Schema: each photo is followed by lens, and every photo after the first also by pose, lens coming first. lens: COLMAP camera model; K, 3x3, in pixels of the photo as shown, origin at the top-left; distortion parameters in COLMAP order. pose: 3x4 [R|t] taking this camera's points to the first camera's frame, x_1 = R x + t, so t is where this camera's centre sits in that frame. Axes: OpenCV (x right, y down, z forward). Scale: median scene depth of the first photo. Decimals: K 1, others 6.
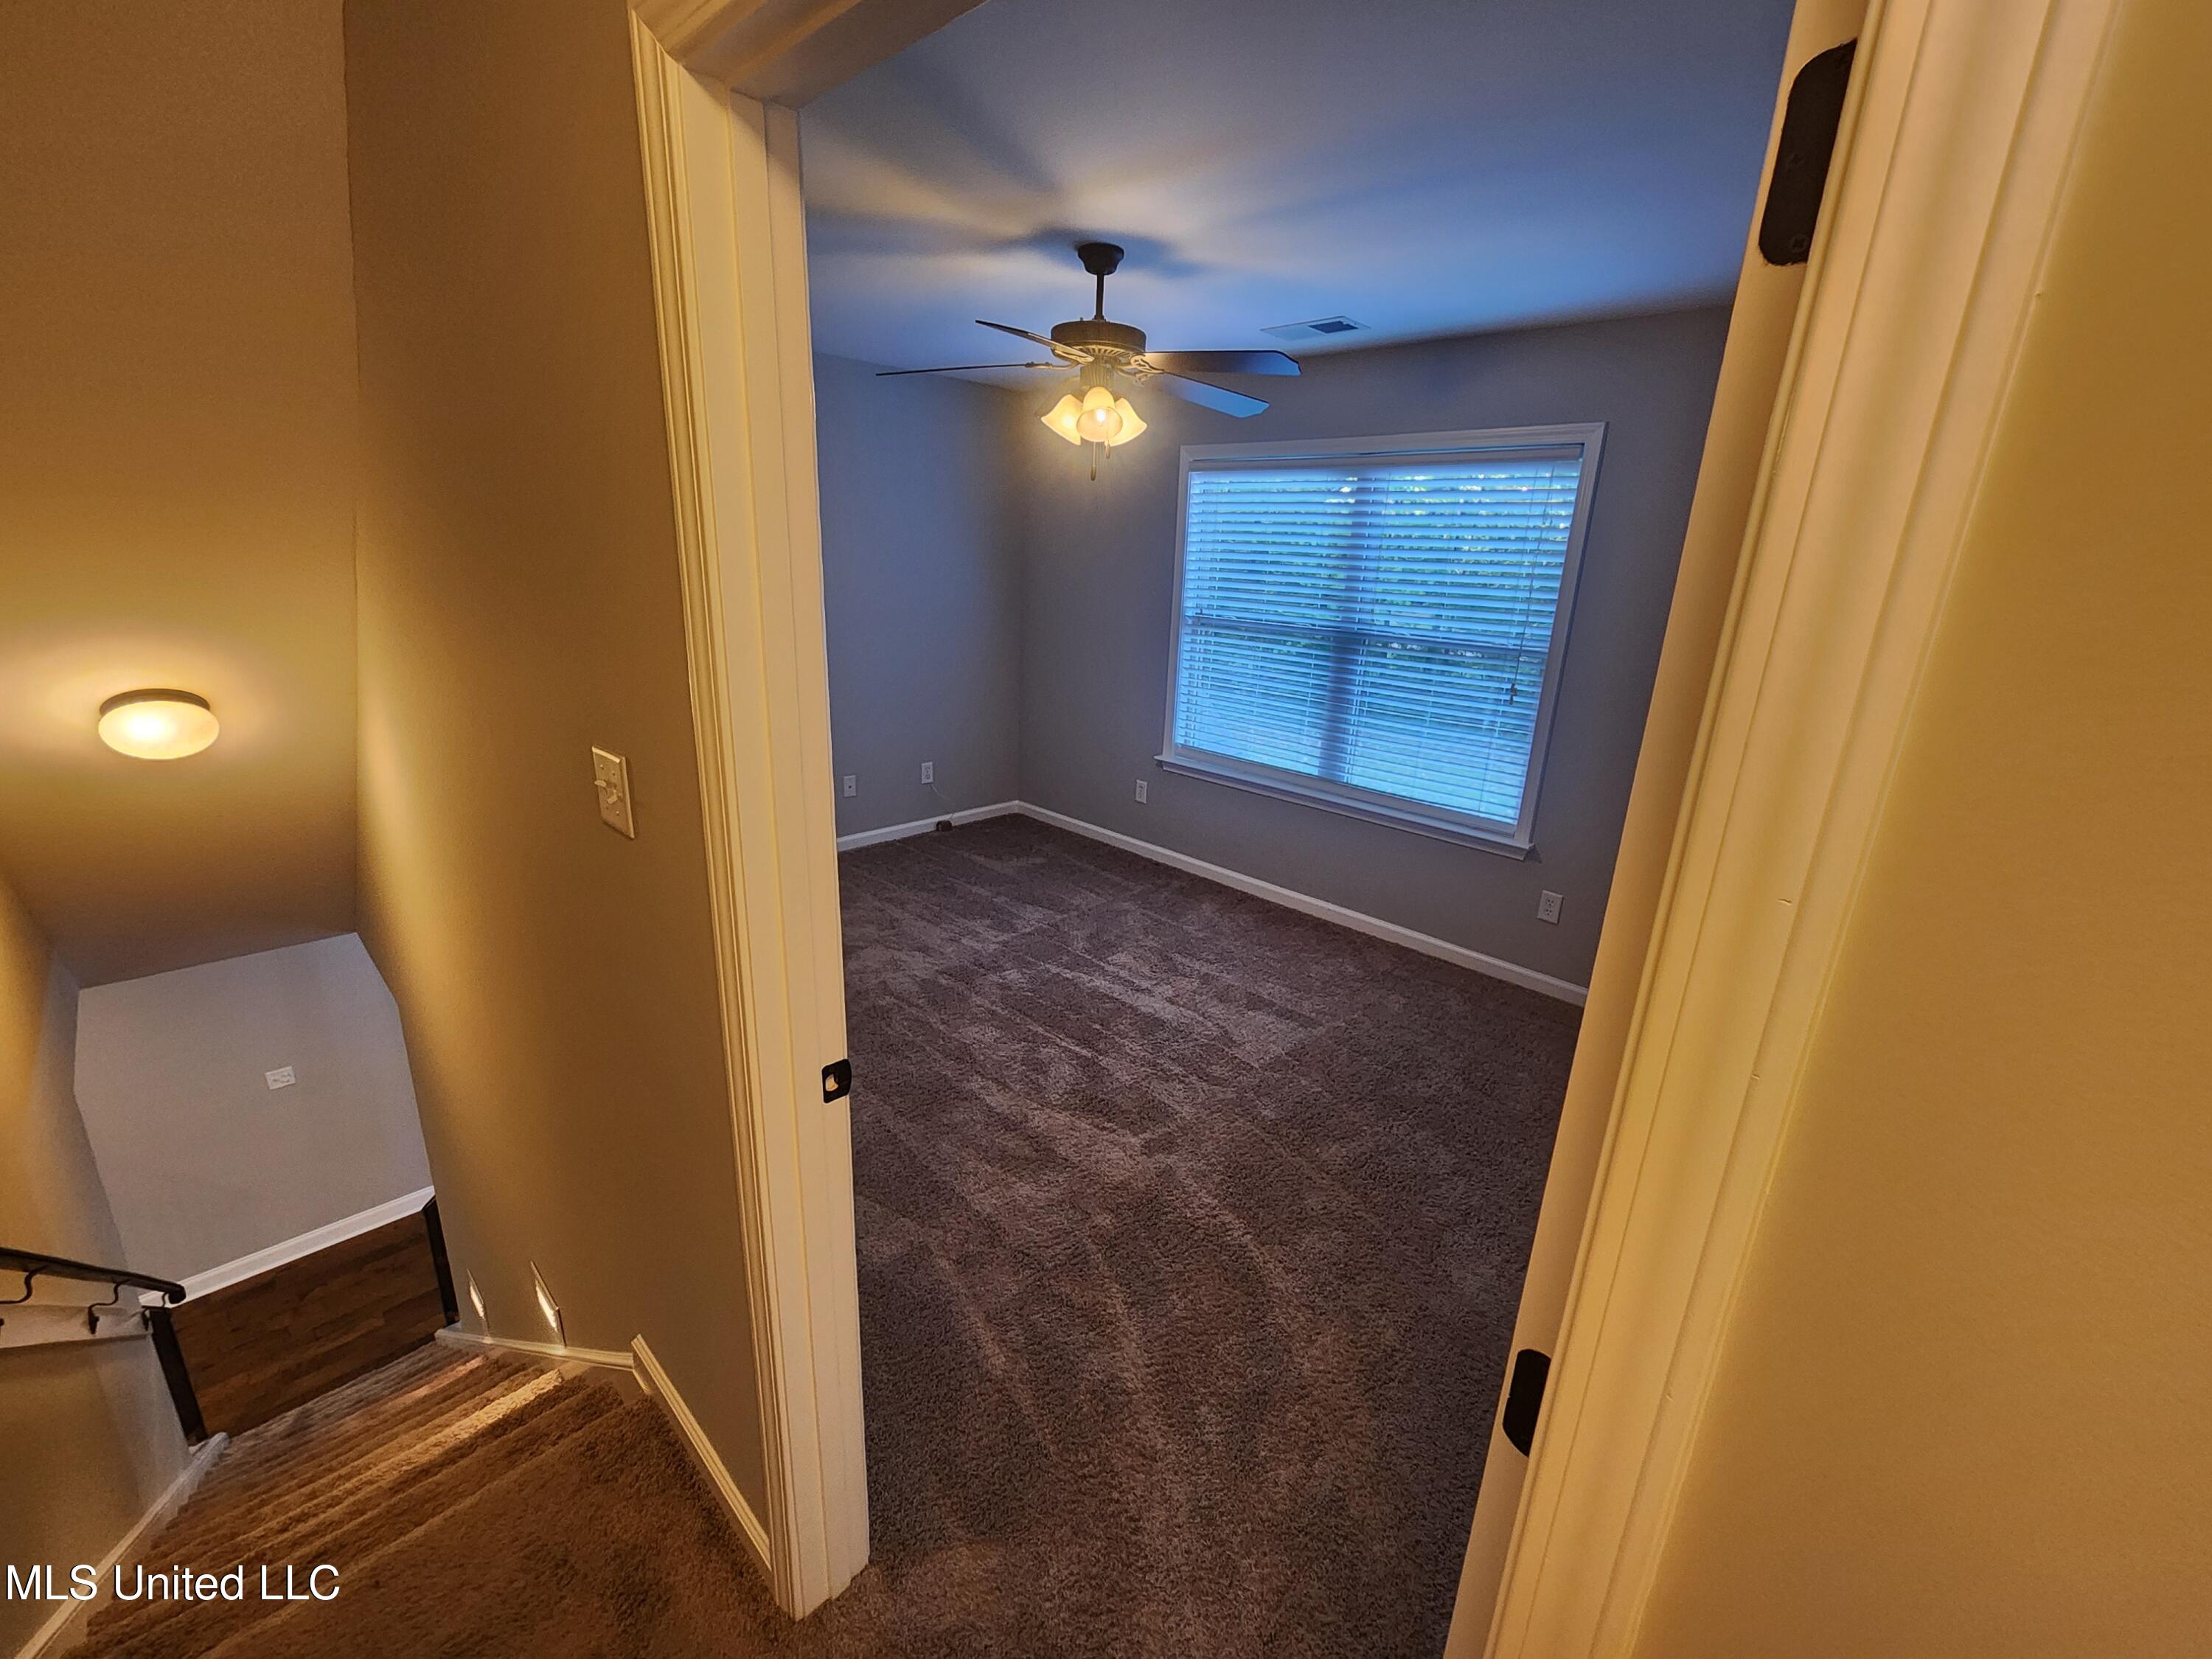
lens RADIAL K [[901.4, 0, 1098.9], [0, 901.4, 838.9], [0, 0, 1]] dist [-0.000704, -0.001977]
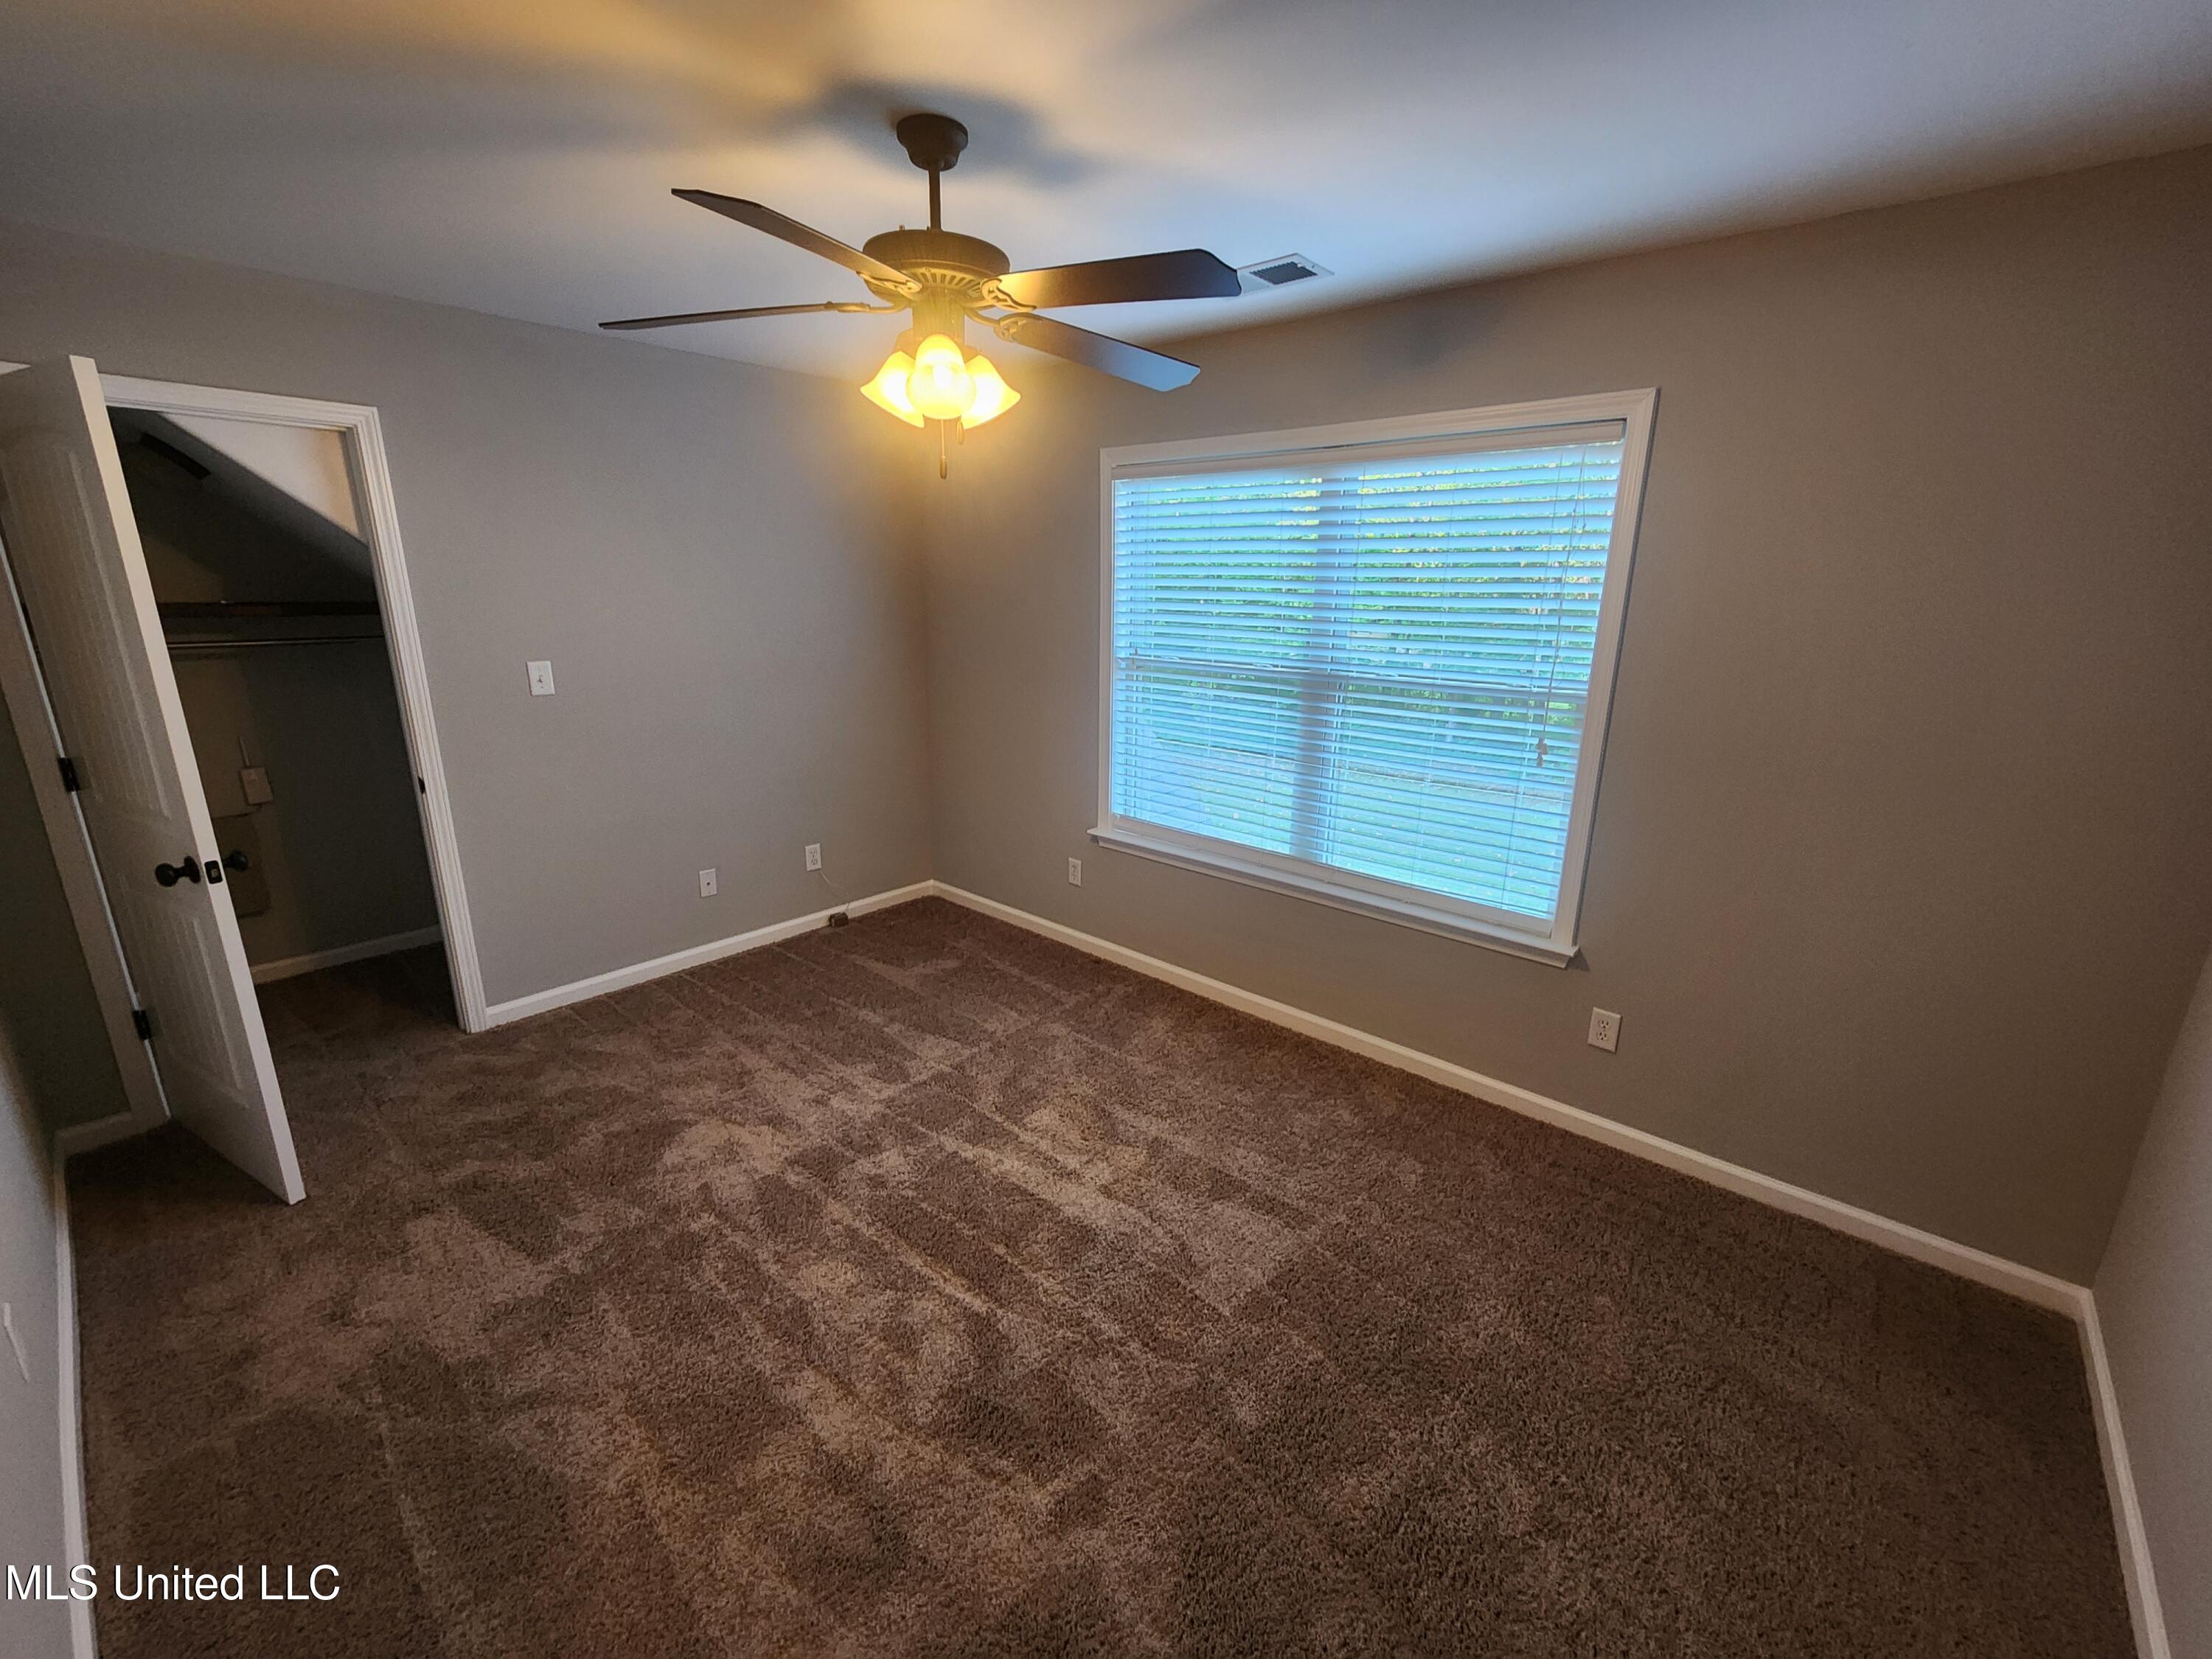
lens RADIAL K [[901.4, 0, 1101.2], [0, 901.4, 838.9], [0, 0, 1]] dist [-0.000704, -0.001977]
pose [[0.998406, -0.041540, 0.038199, 0.058014], [0.042670, 0.998661, -0.029246, -0.081514], [-0.036933, 0.030830, 0.998842, 0.259760]]
